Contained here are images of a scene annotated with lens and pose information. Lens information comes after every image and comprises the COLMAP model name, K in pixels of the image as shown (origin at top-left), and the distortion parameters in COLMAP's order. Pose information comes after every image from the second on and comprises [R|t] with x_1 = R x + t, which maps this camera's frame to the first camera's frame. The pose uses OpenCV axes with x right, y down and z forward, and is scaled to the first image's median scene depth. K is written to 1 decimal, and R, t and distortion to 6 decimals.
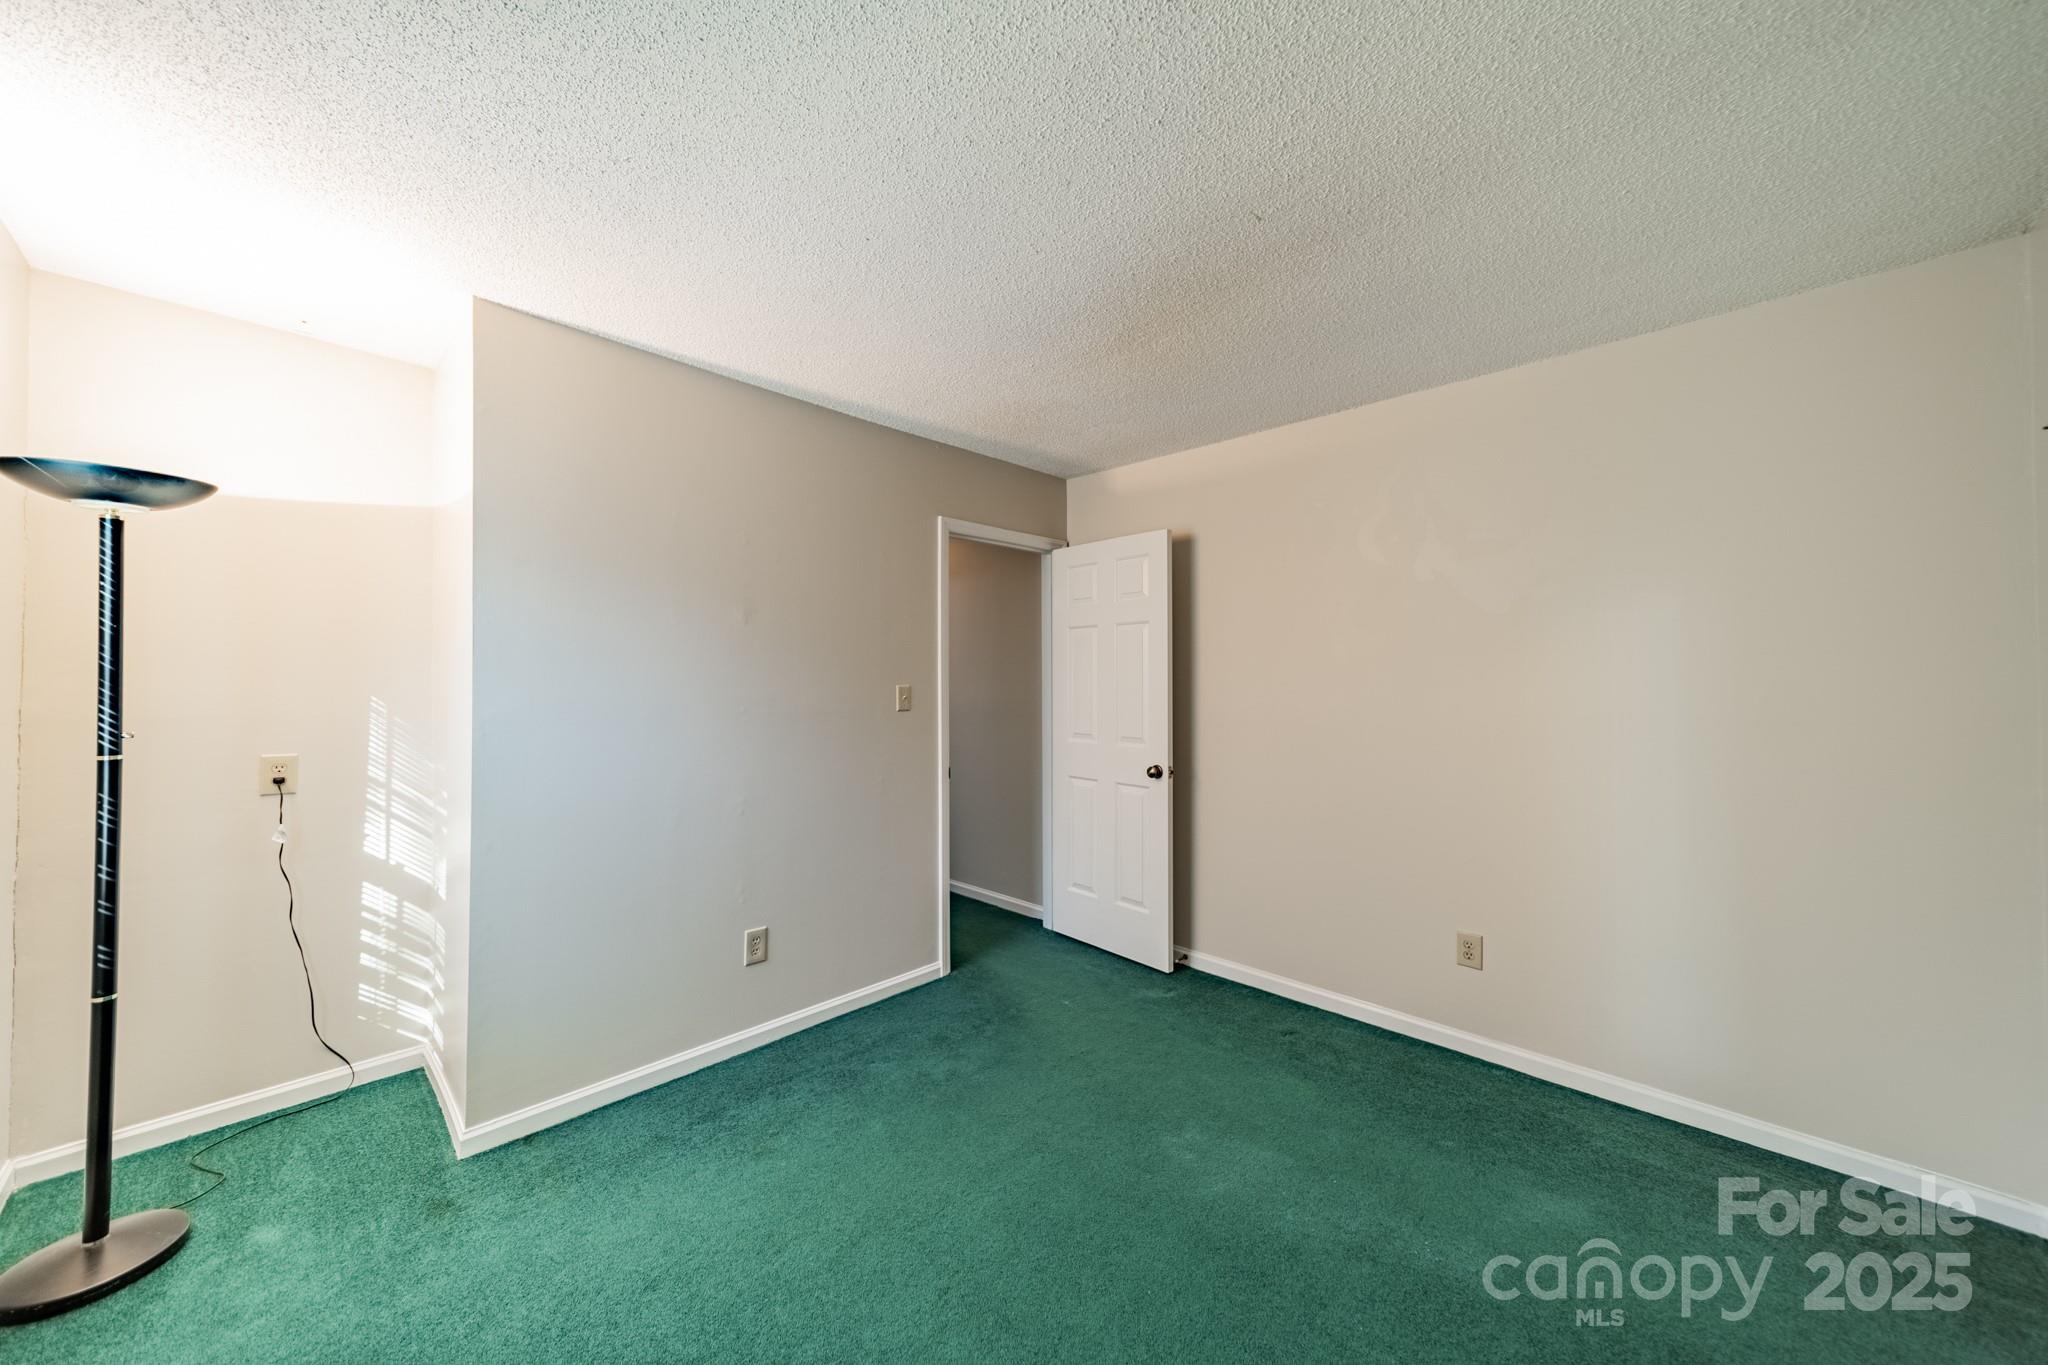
lens RADIAL K [[721.8, 0, 1034.8], [0, 721.8, 674.1], [0, 0, 1]] dist [0.005901, 0.000185]
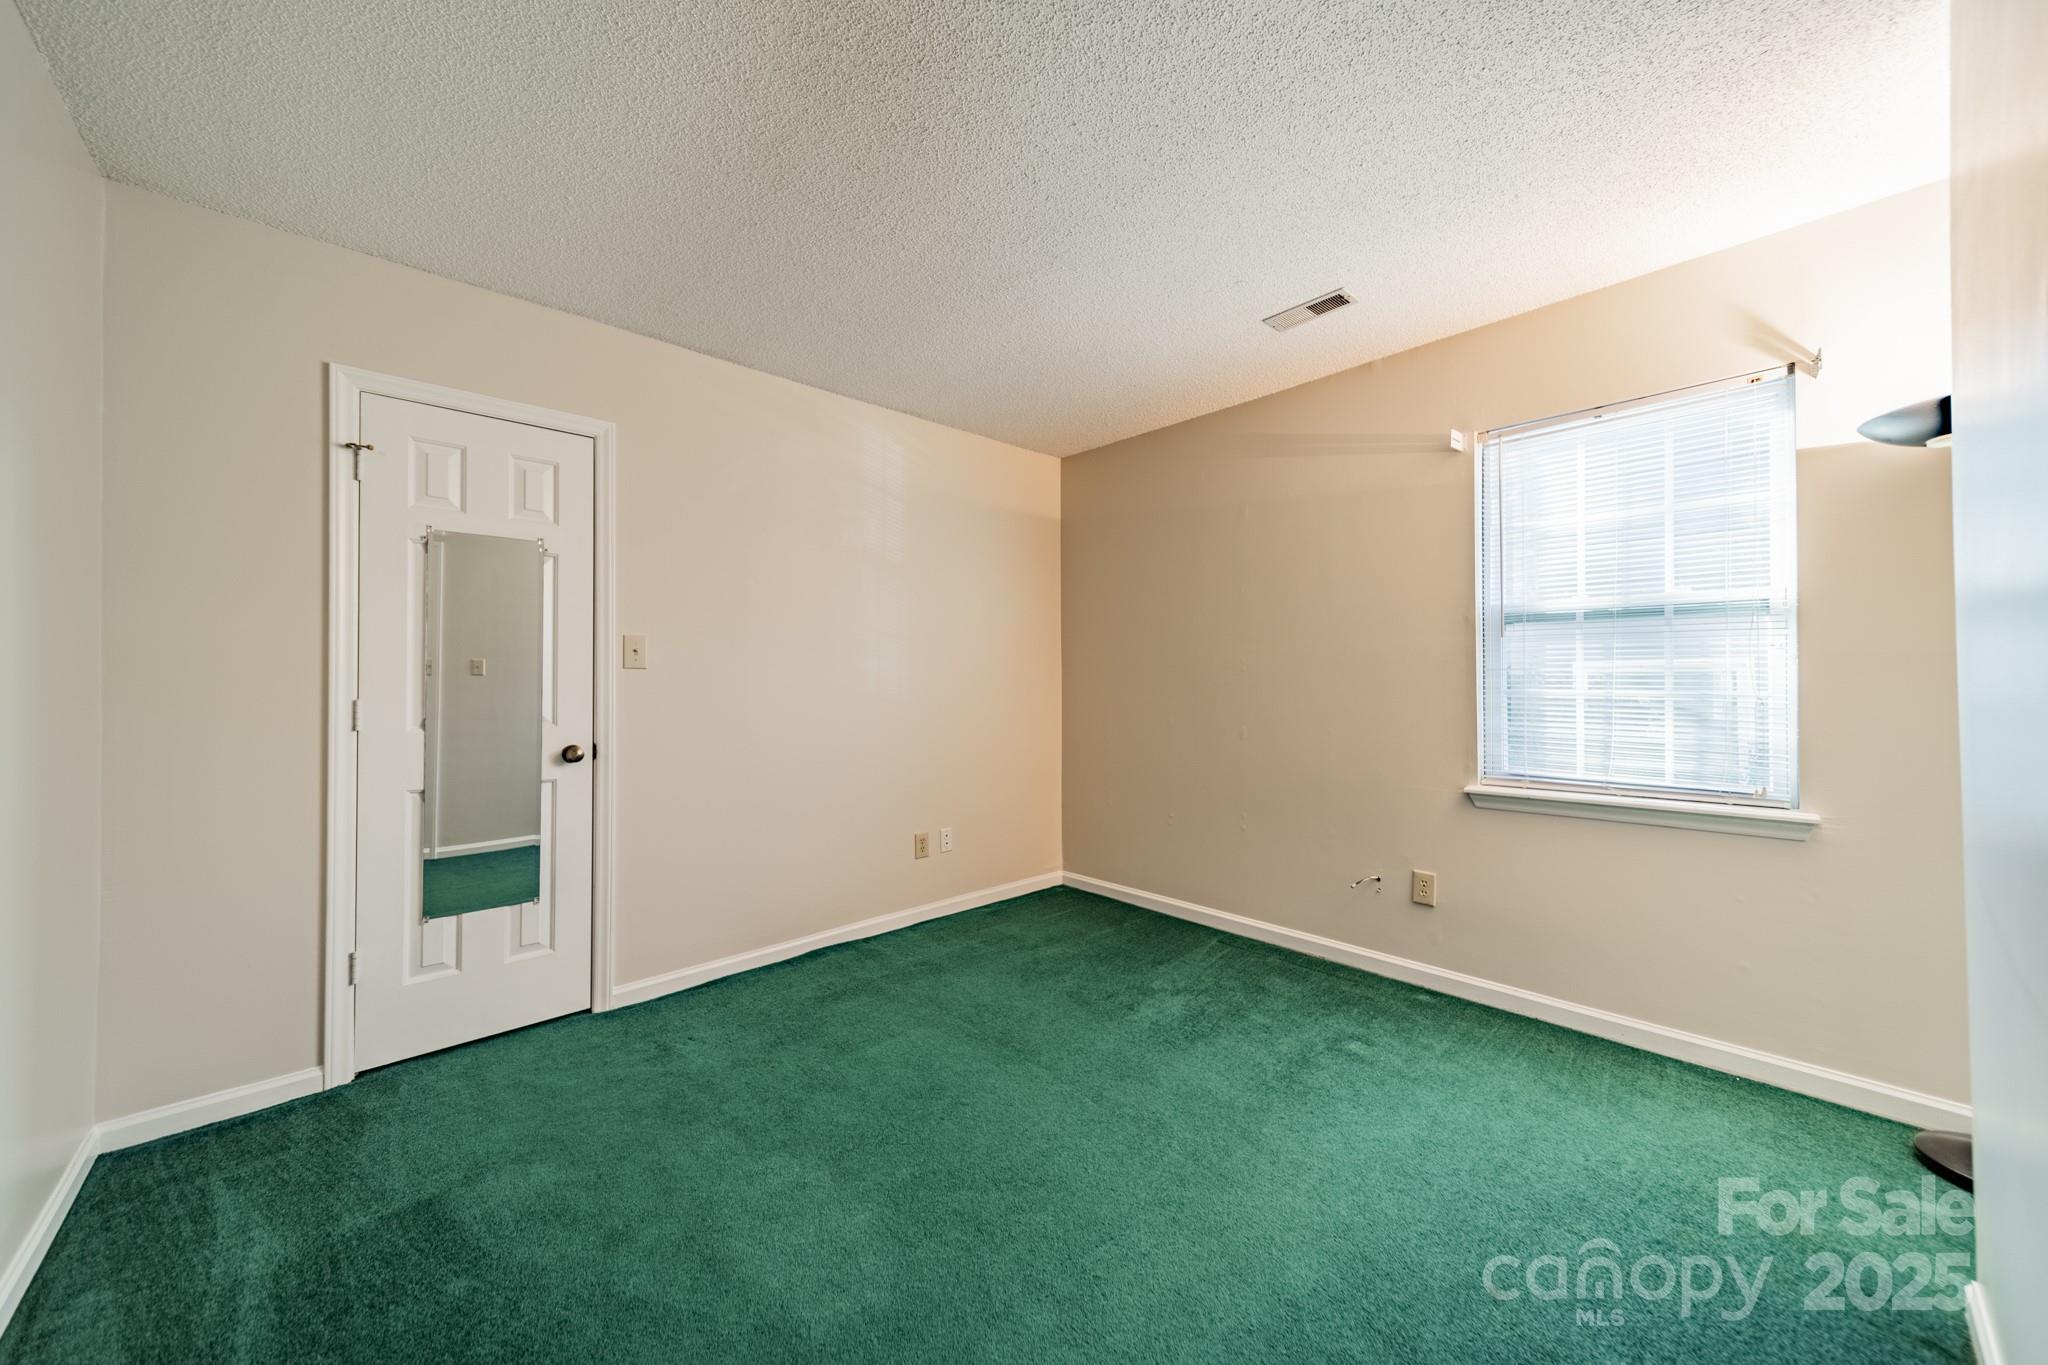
lens RADIAL K [[732.1, 0, 1023.2], [0, 732.1, 676.3], [0, 0, 1]] dist [0.001681, 0.000110]
pose [[-0.997638, 0.005973, 0.068435, 0.013506], [0.005188, 0.999919, -0.011646, 0.071177], [-0.068499, -0.011263, -0.997588, 1.327332]]
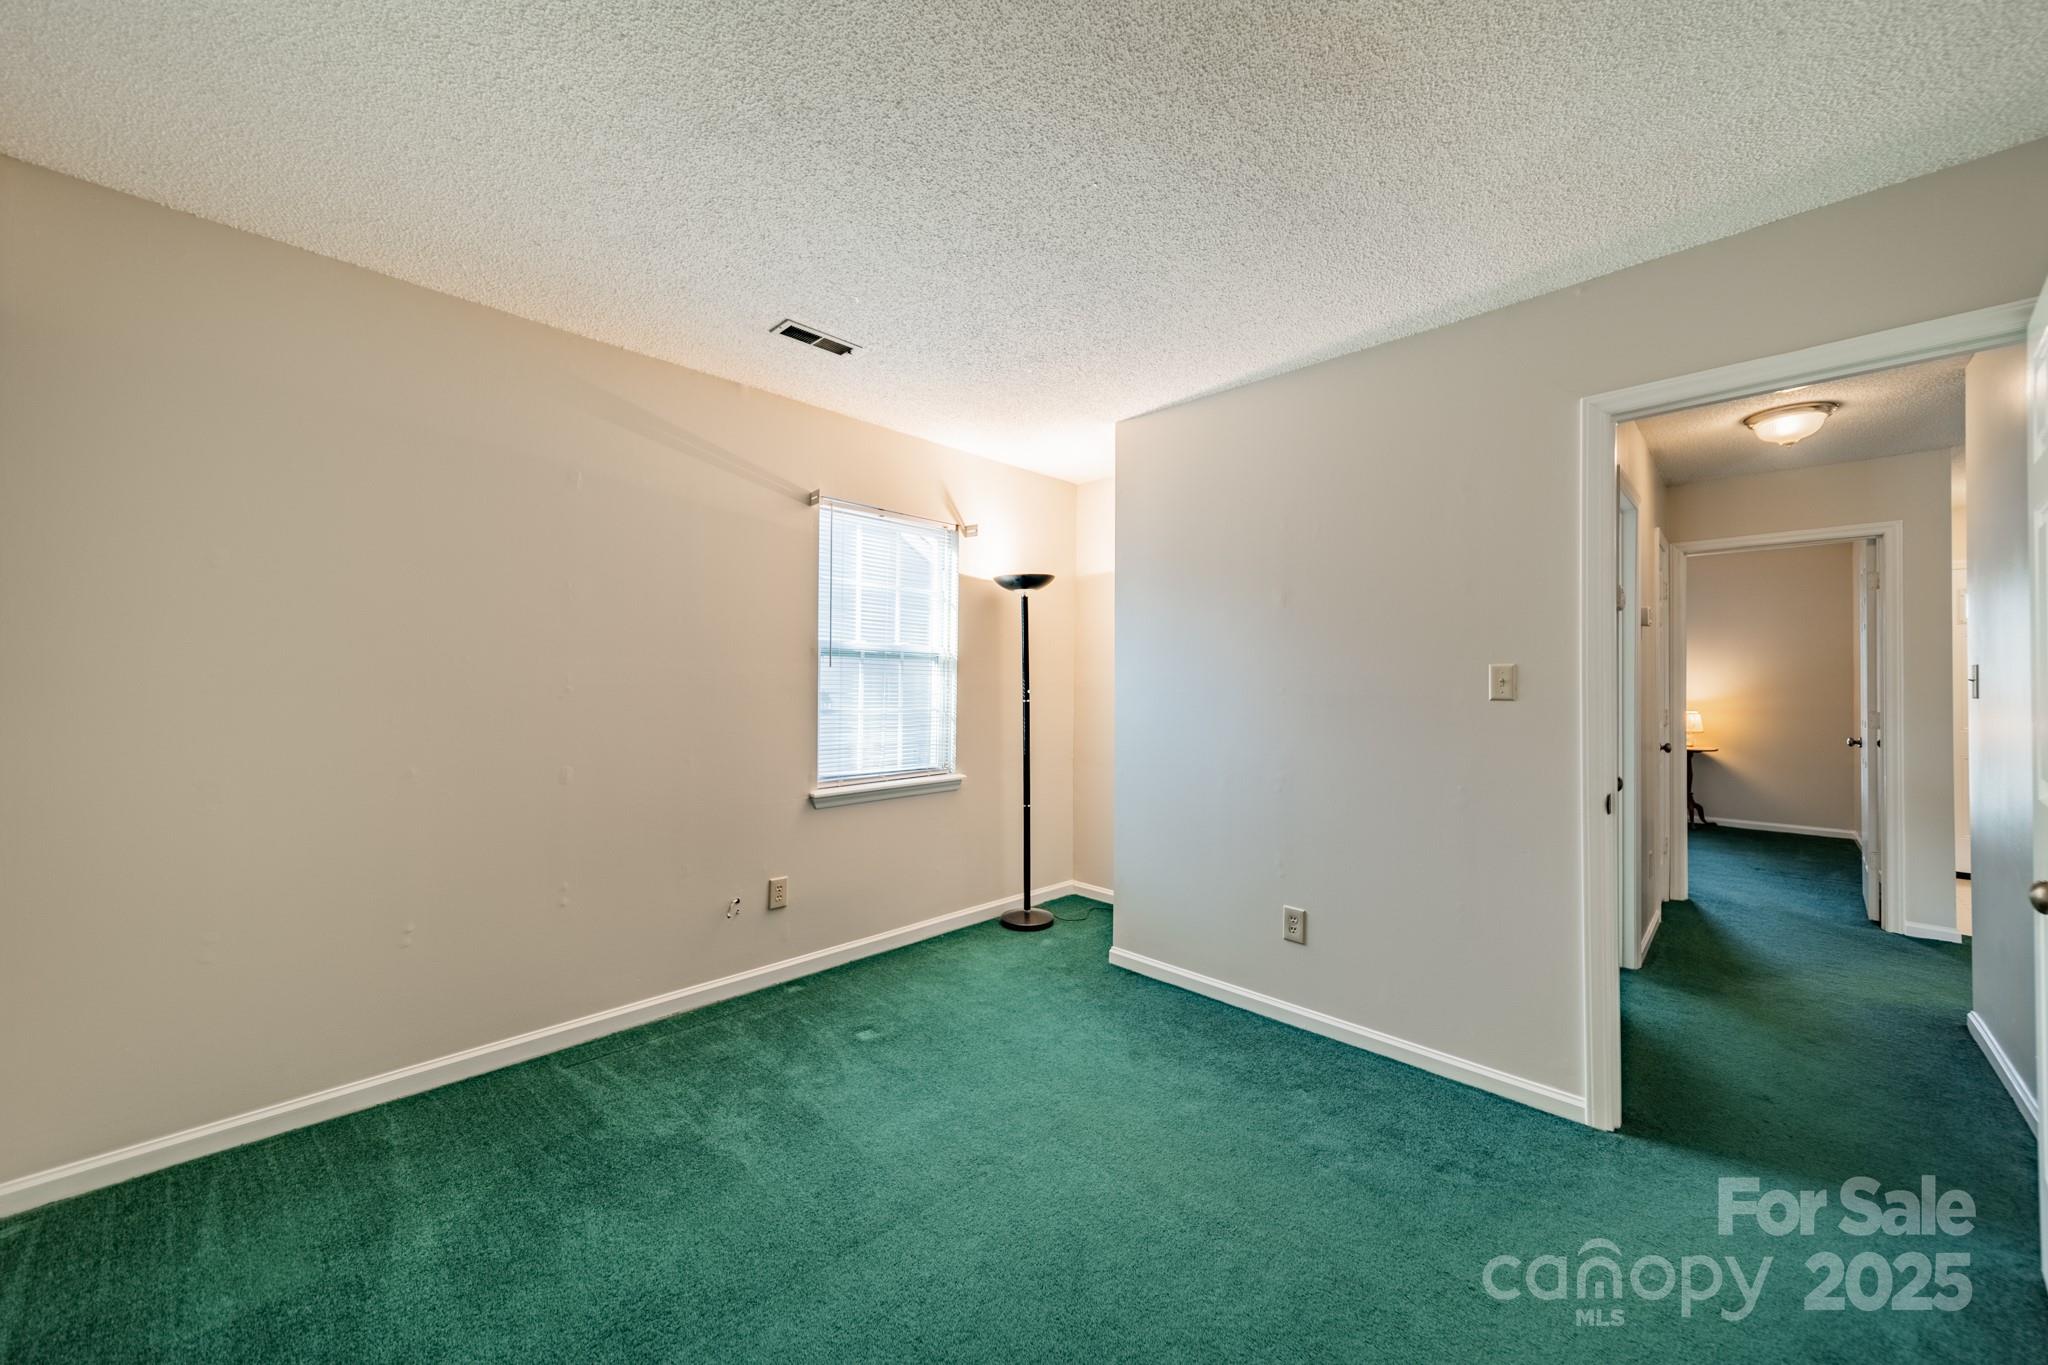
lens RADIAL K [[732.1, 0, 1023.2], [0, 732.1, 676.3], [0, 0, 1]] dist [0.001681, 0.000110]
pose [[-0.017587, -0.014717, -0.999737, 0.652151], [0.000715, 0.999891, -0.014732, 0.044757], [0.999845, -0.000974, -0.017574, 0.645620]]
